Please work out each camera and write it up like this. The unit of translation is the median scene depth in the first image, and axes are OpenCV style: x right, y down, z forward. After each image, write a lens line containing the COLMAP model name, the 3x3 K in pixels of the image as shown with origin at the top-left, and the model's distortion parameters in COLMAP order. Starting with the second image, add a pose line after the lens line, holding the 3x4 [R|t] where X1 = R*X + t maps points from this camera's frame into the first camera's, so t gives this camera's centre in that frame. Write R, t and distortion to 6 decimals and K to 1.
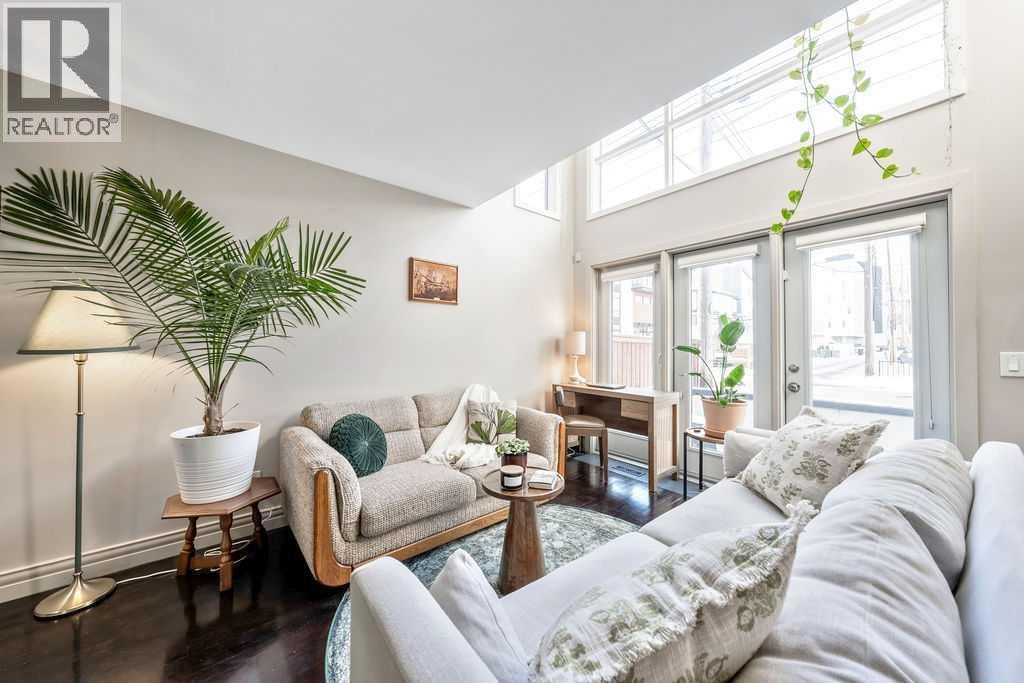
lens RADIAL K [[350.1, 0, 513.7], [0, 350.1, 339.7], [0, 0, 1]] dist [-0.002239, -0.000373]
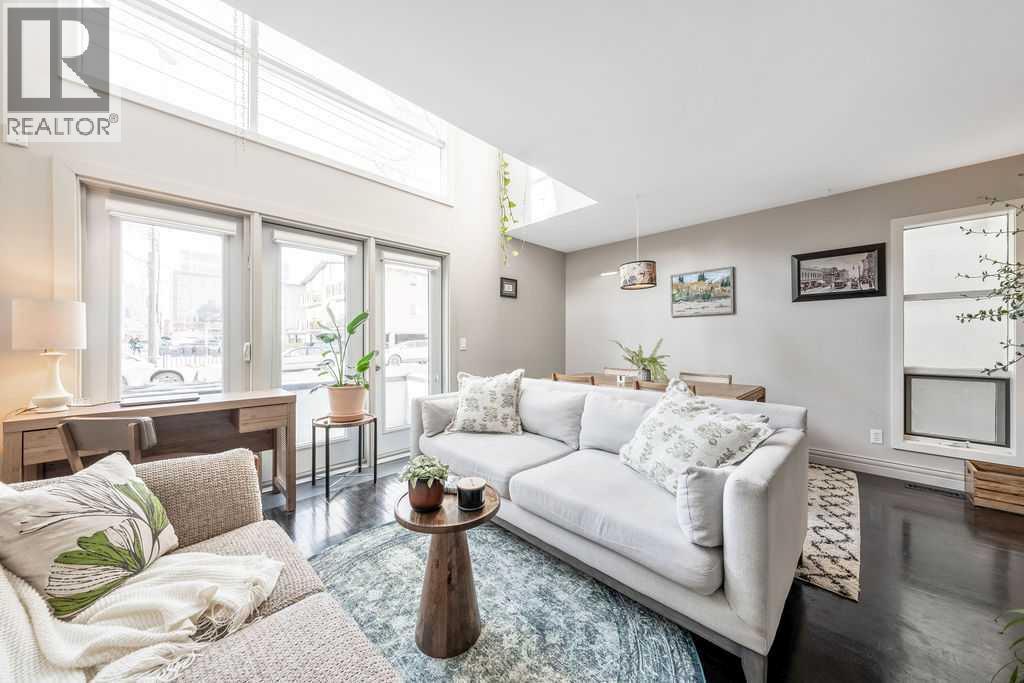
lens RADIAL K [[350.1, 0, 510.9], [0, 350.1, 339.5], [0, 0, 1]] dist [-0.002239, -0.000373]
pose [[-0.097599, -0.000169, 0.995226, -0.475203], [-0.017465, 0.999846, -0.001543, 0.025382], [-0.995073, -0.017533, -0.097587, 0.584950]]
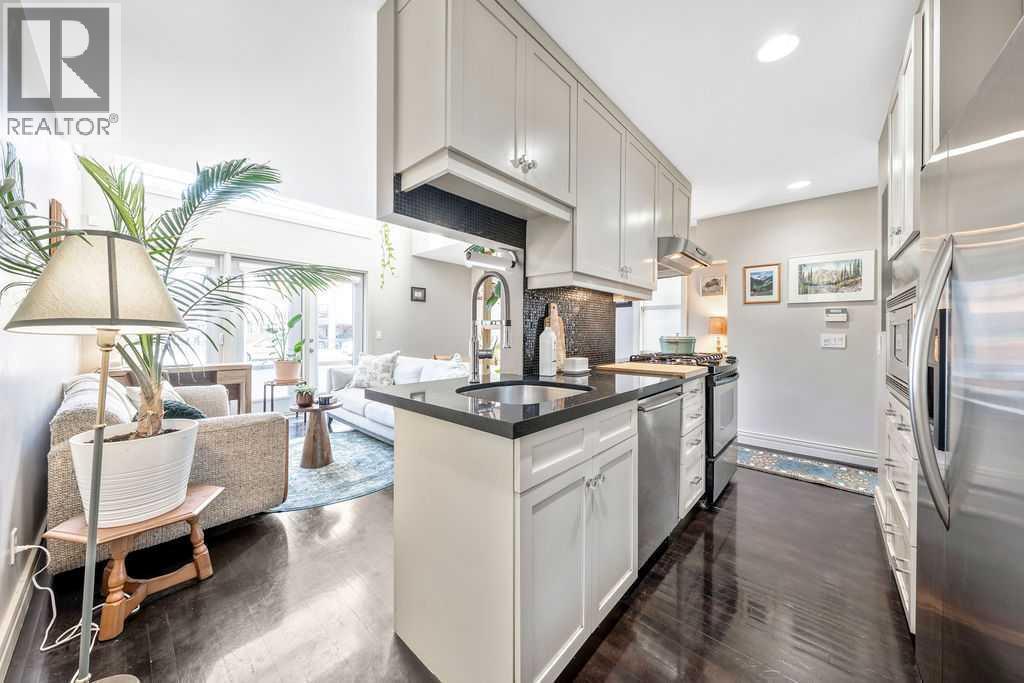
lens RADIAL K [[350.1, 0, 513.0], [0, 350.1, 332.3], [0, 0, 1]] dist [-0.002239, -0.000373]
pose [[-0.150992, -0.004482, 0.988525, -1.136943], [-0.023910, 0.999714, 0.000880, 0.010423], [-0.988246, -0.023503, -0.151056, 0.191605]]
